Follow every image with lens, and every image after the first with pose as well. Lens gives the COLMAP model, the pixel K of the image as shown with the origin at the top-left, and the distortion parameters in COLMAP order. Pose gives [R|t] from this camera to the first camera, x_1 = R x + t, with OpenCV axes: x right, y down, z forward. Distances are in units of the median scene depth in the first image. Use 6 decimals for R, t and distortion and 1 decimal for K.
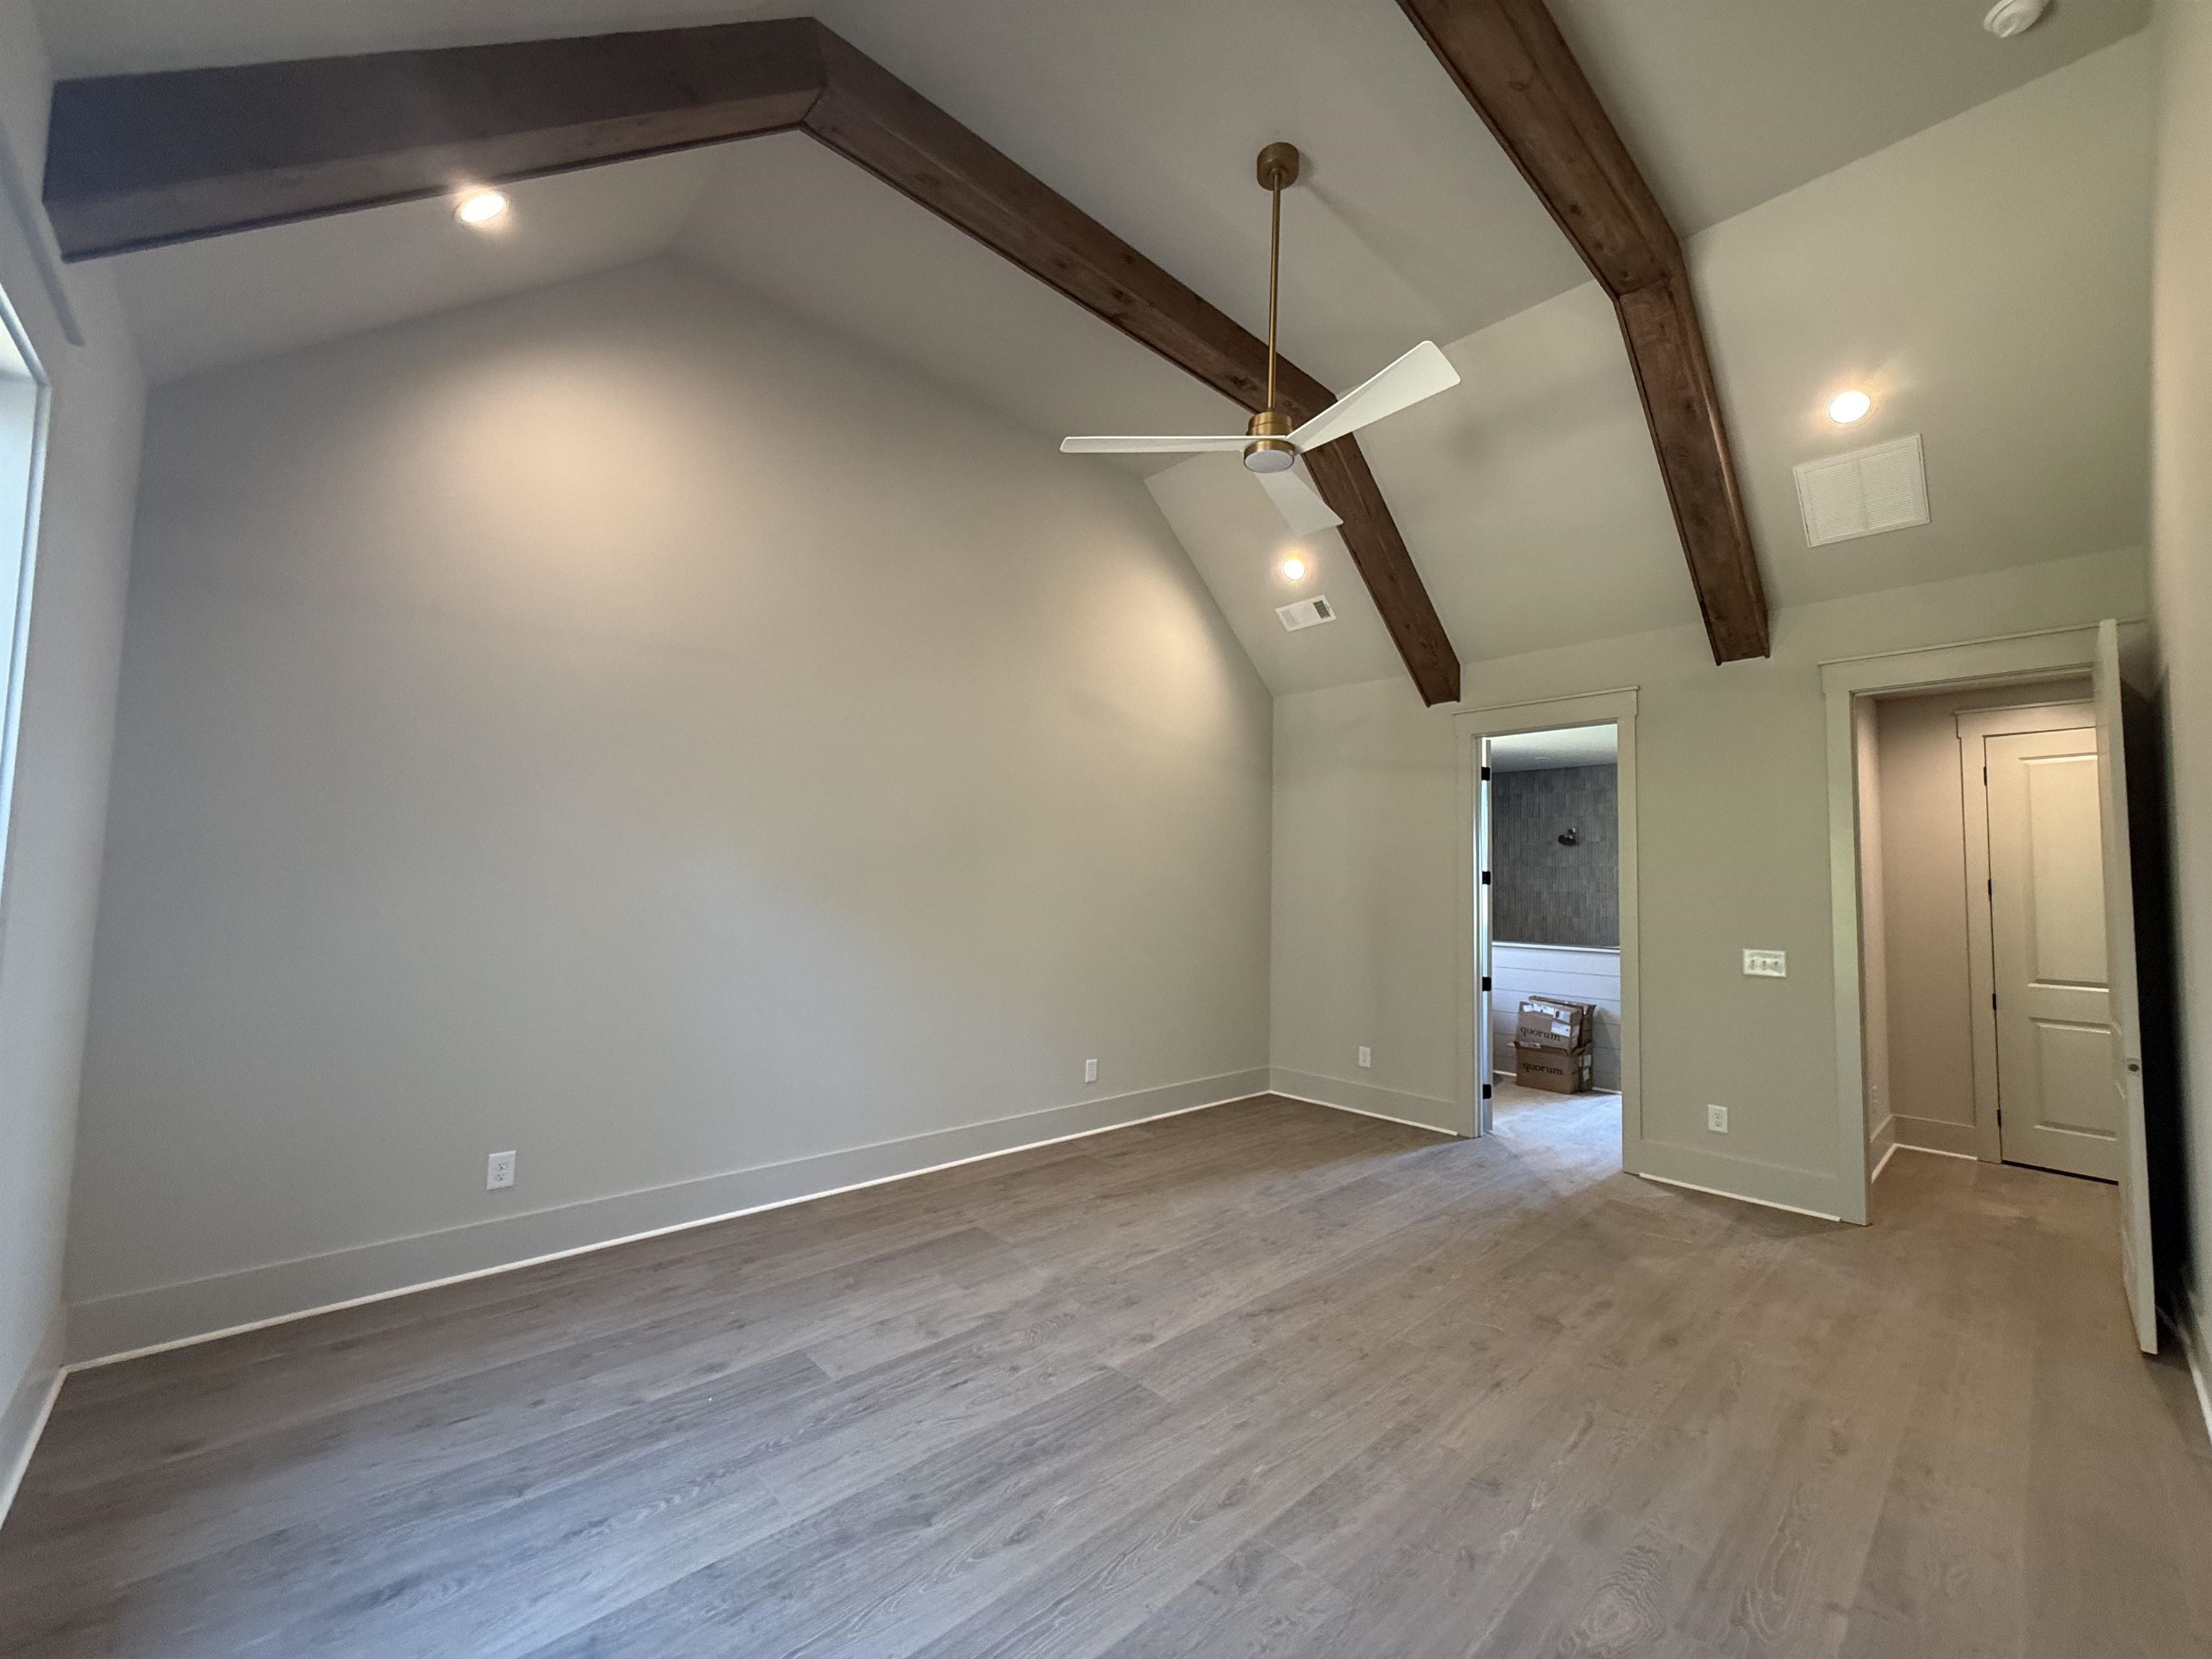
lens RADIAL K [[881.0, 0, 1107.3], [0, 881.0, 832.9], [0, 0, 1]] dist [-0.001976, 0.000571]
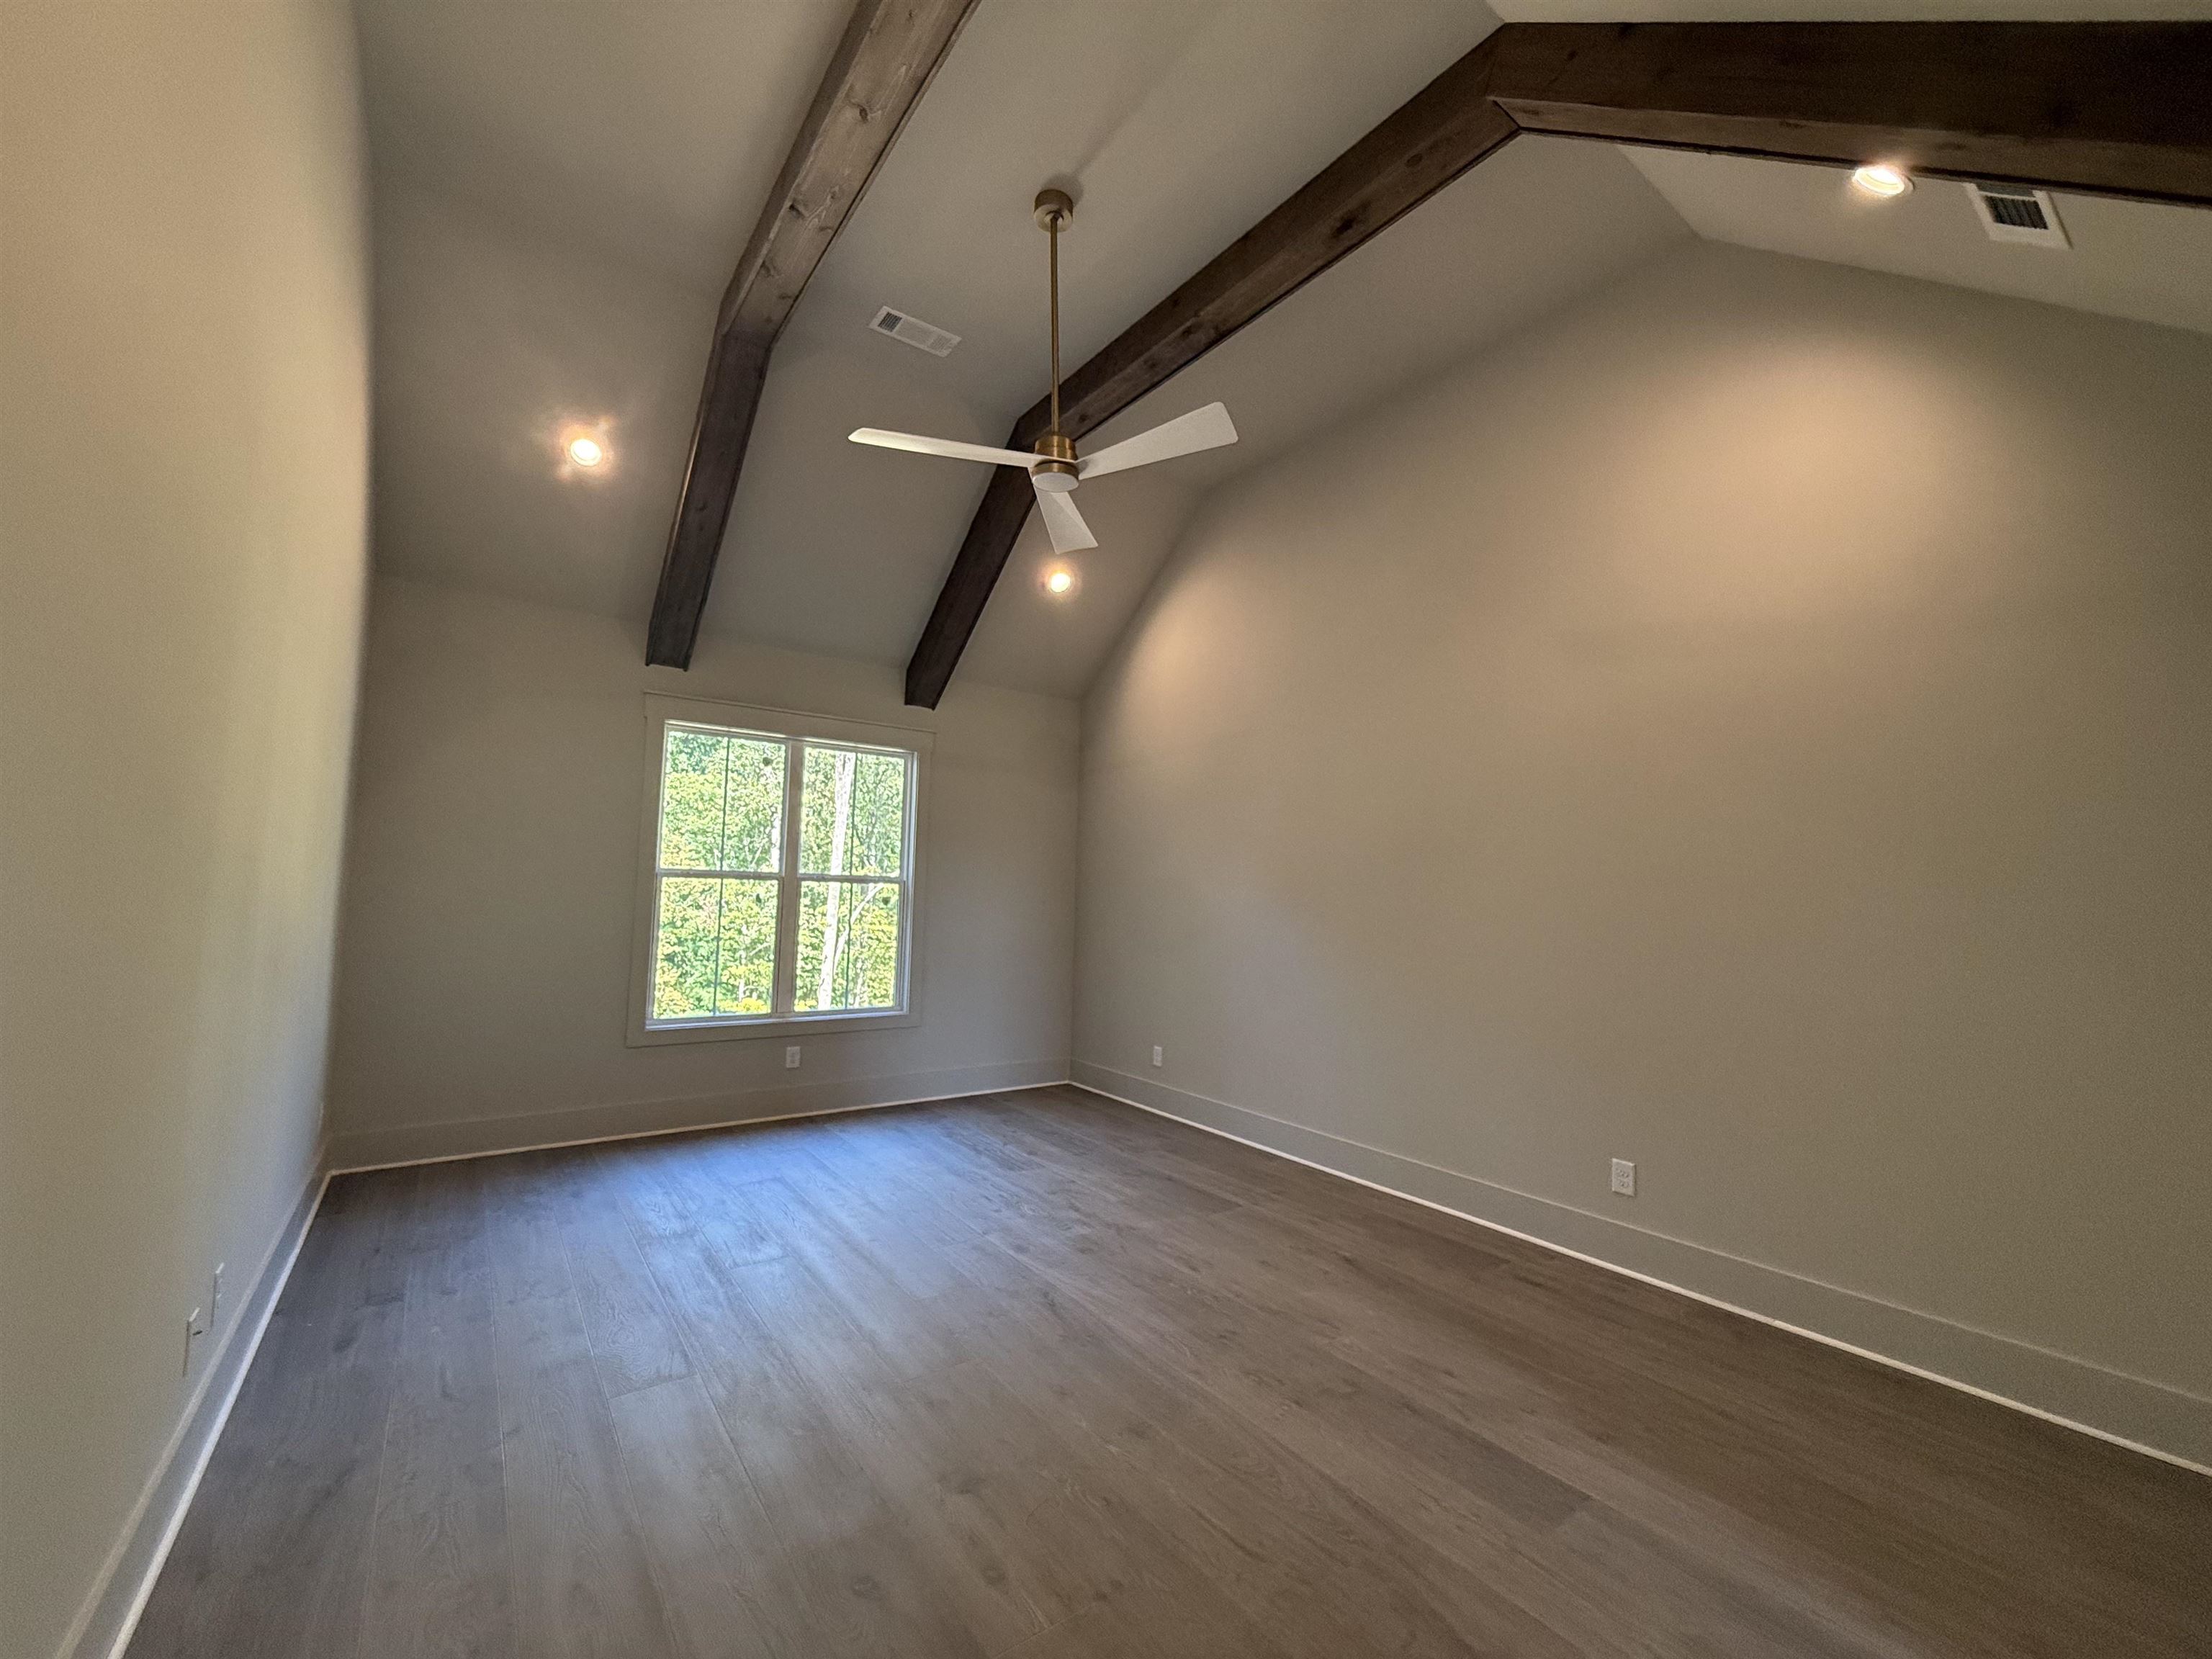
lens RADIAL K [[881.0, 0, 1106.7], [0, 881.0, 821.6], [0, 0, 1]] dist [-0.001976, 0.000571]
pose [[-0.117430, -0.107656, -0.987229, 0.965273], [0.029158, 0.993304, -0.111787, 0.090547], [0.992653, -0.041913, -0.113505, 0.948991]]
